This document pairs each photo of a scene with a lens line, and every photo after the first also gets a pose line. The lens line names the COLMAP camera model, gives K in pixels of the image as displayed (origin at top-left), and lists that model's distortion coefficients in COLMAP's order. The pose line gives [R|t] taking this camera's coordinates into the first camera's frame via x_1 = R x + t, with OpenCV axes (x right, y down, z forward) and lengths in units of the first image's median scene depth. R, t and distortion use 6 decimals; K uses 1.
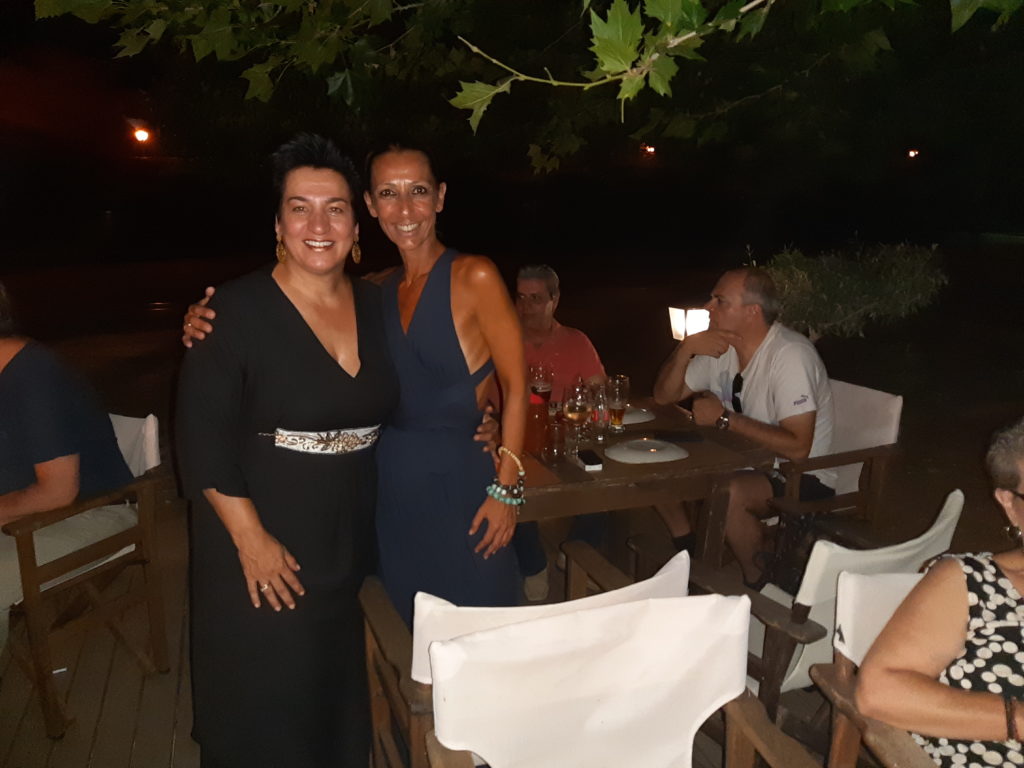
lens RADIAL K [[826.7, 0, 512.0], [0, 826.7, 384.0], [0, 0, 1]] dist [0.099452, -0.173818]
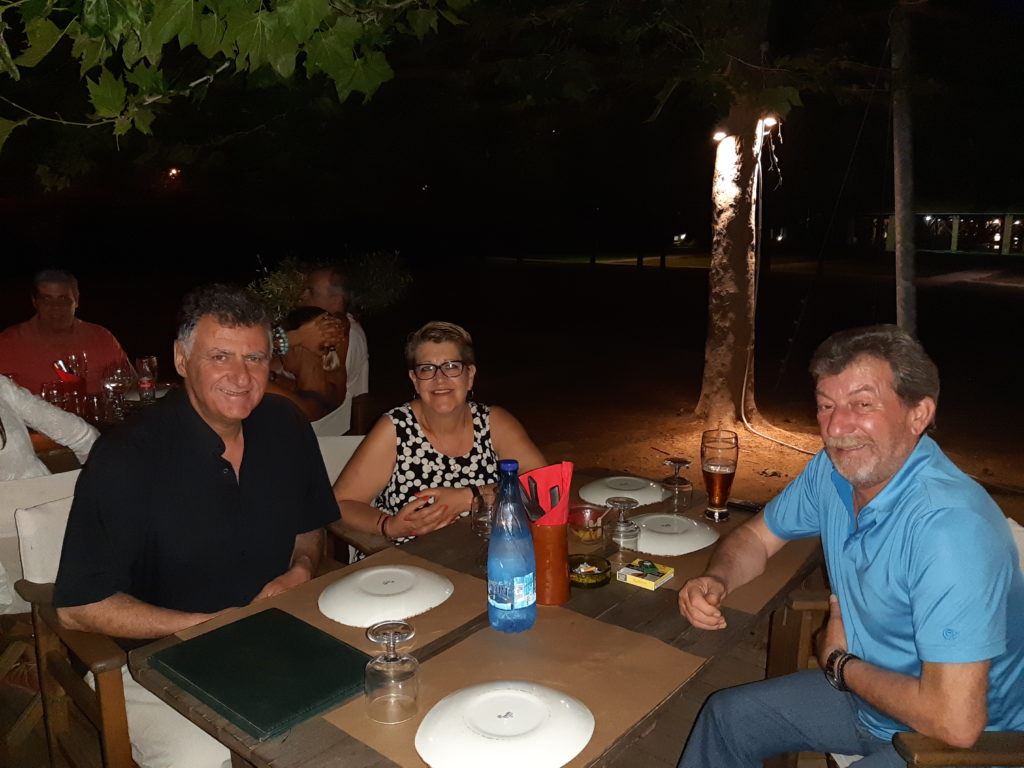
lens RADIAL K [[826.7, 0, 512.0], [0, 826.7, 384.0], [0, 0, 1]] dist [0.099452, -0.173818]
pose [[0.862293, -0.099337, 0.496571, -0.043824], [0.114843, 0.993383, -0.000702, 0.173723], [-0.493215, 0.057633, 0.867996, -0.595028]]
